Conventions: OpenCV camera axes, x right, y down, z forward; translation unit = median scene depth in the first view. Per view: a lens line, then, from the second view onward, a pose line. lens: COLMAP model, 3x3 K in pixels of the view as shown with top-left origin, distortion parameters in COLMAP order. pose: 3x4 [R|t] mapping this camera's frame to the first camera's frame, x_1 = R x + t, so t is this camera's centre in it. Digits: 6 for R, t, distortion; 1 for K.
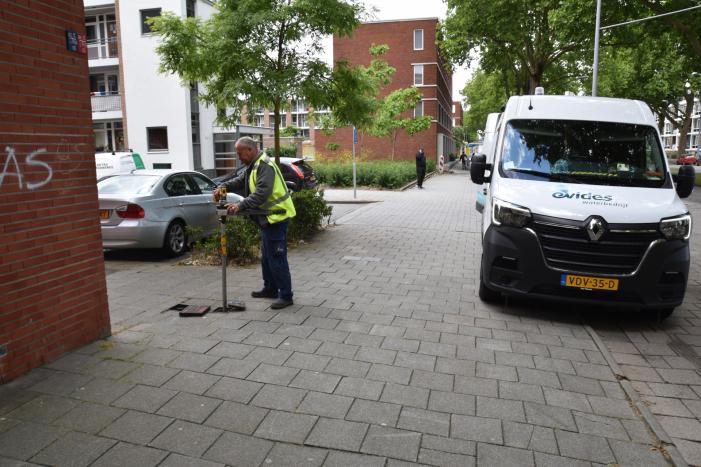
lens RADIAL K [[524.8, 0, 353.5], [0, 524.8, 241.6], [0, 0, 1]] dist [-0.121309, 0.085903]
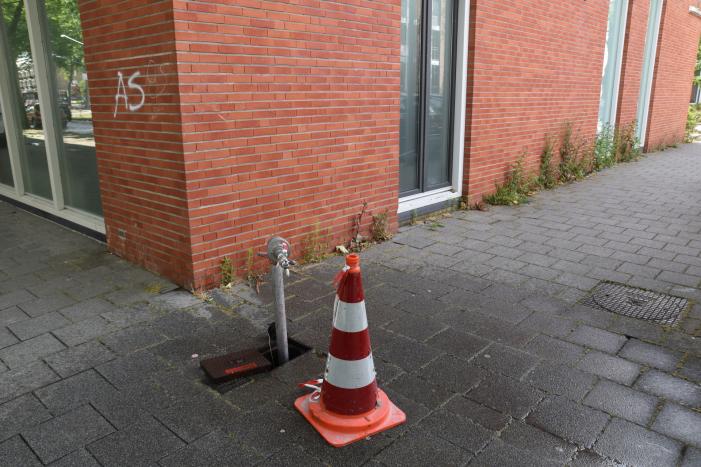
lens RADIAL K [[524.8, 0, 353.5], [0, 524.8, 241.6], [0, 0, 1]] dist [-0.121309, 0.085903]
pose [[-0.470469, 0.244197, -0.847954, 0.135539], [-0.147287, 0.925734, 0.348315, -0.287012], [0.870038, 0.288764, -0.399563, 1.875068]]
